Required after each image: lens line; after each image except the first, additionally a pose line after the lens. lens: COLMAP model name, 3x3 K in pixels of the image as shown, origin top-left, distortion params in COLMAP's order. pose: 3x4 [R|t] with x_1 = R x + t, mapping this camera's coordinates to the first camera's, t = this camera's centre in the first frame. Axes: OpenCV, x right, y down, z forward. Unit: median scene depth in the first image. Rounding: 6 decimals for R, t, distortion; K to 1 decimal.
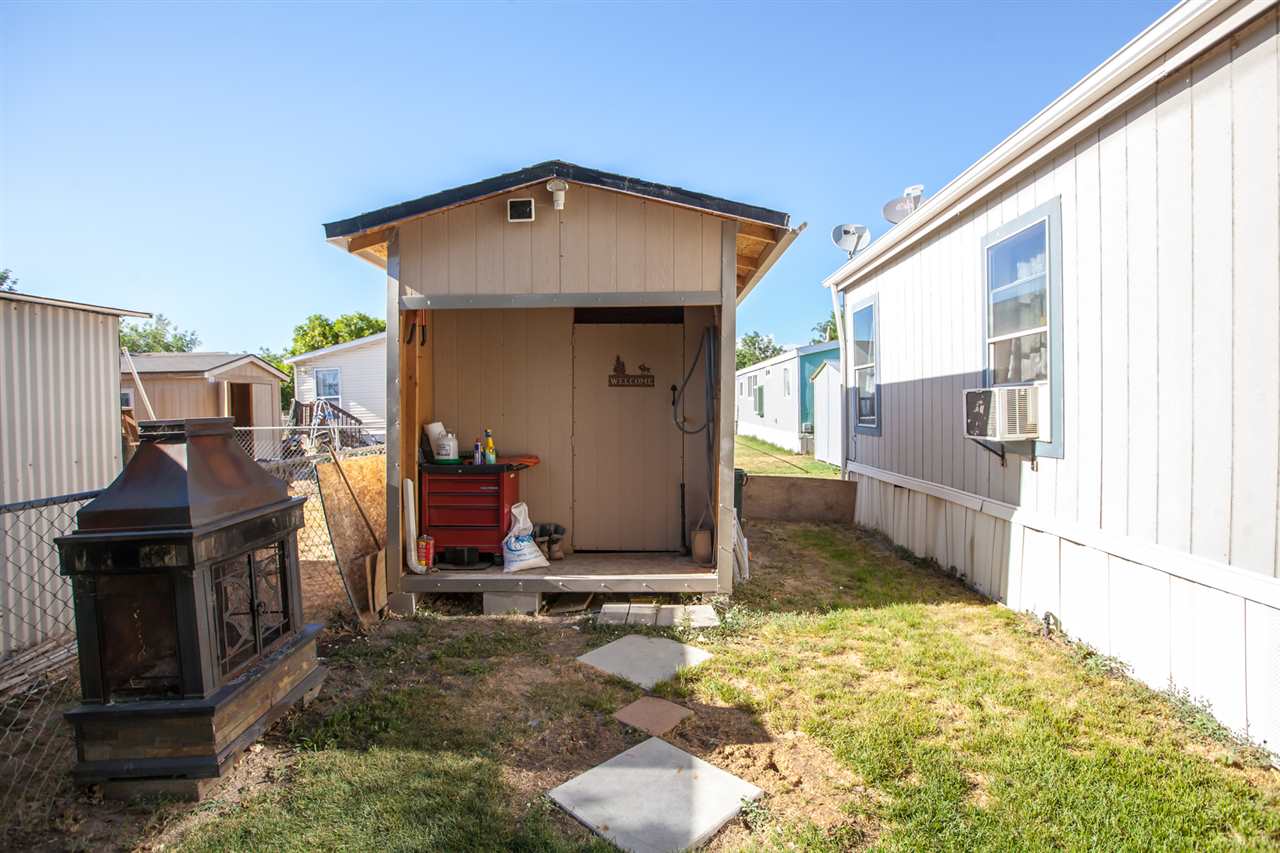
lens RADIAL K [[576.5, 0, 642.6], [0, 576.5, 414.0], [0, 0, 1]] dist [-0.000989, -0.000123]
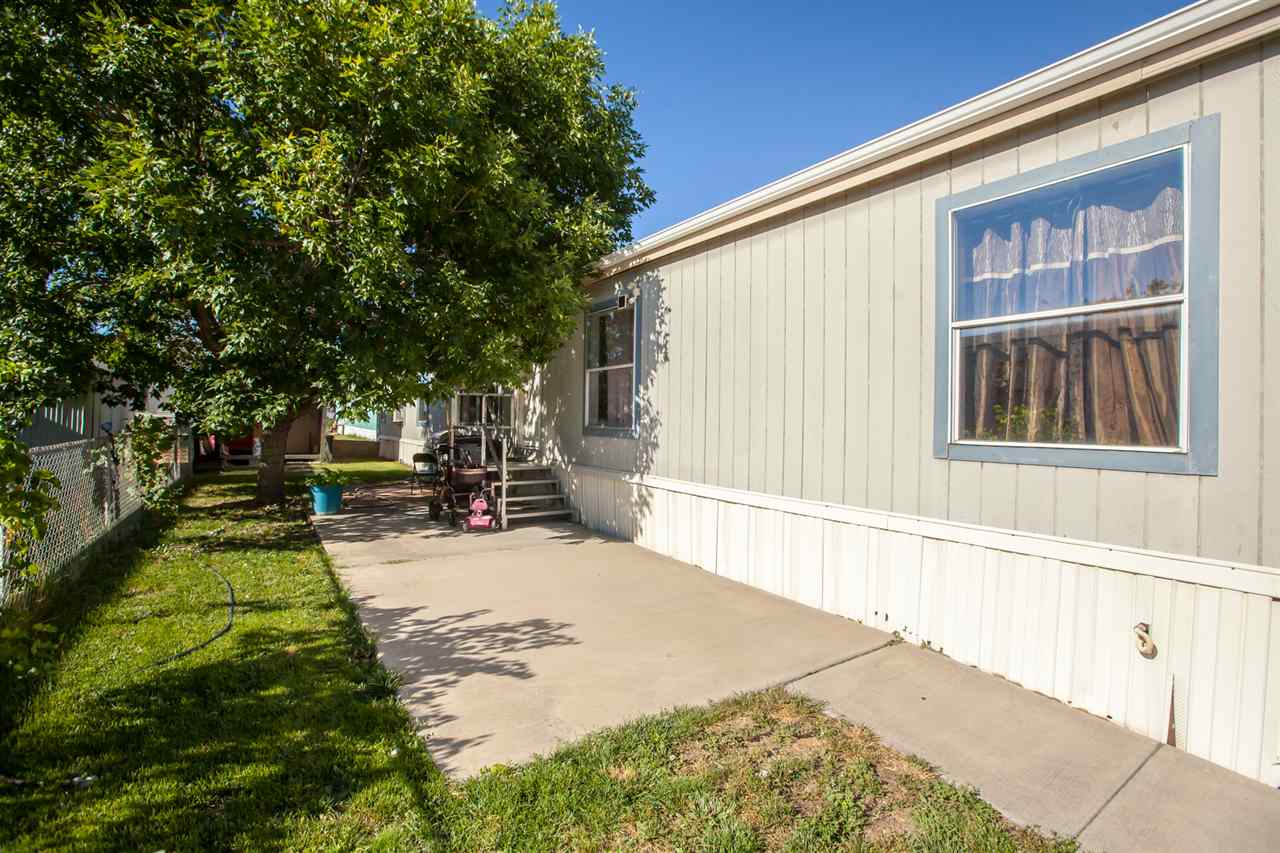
lens RADIAL K [[576.5, 0, 642.6], [0, 576.5, 414.0], [0, 0, 1]] dist [-0.000989, -0.000123]
pose [[0.804170, 0.030324, 0.593625, -0.368527], [-0.010827, 0.999279, -0.036378, 0.109429], [-0.594301, 0.022826, 0.803919, -2.889737]]
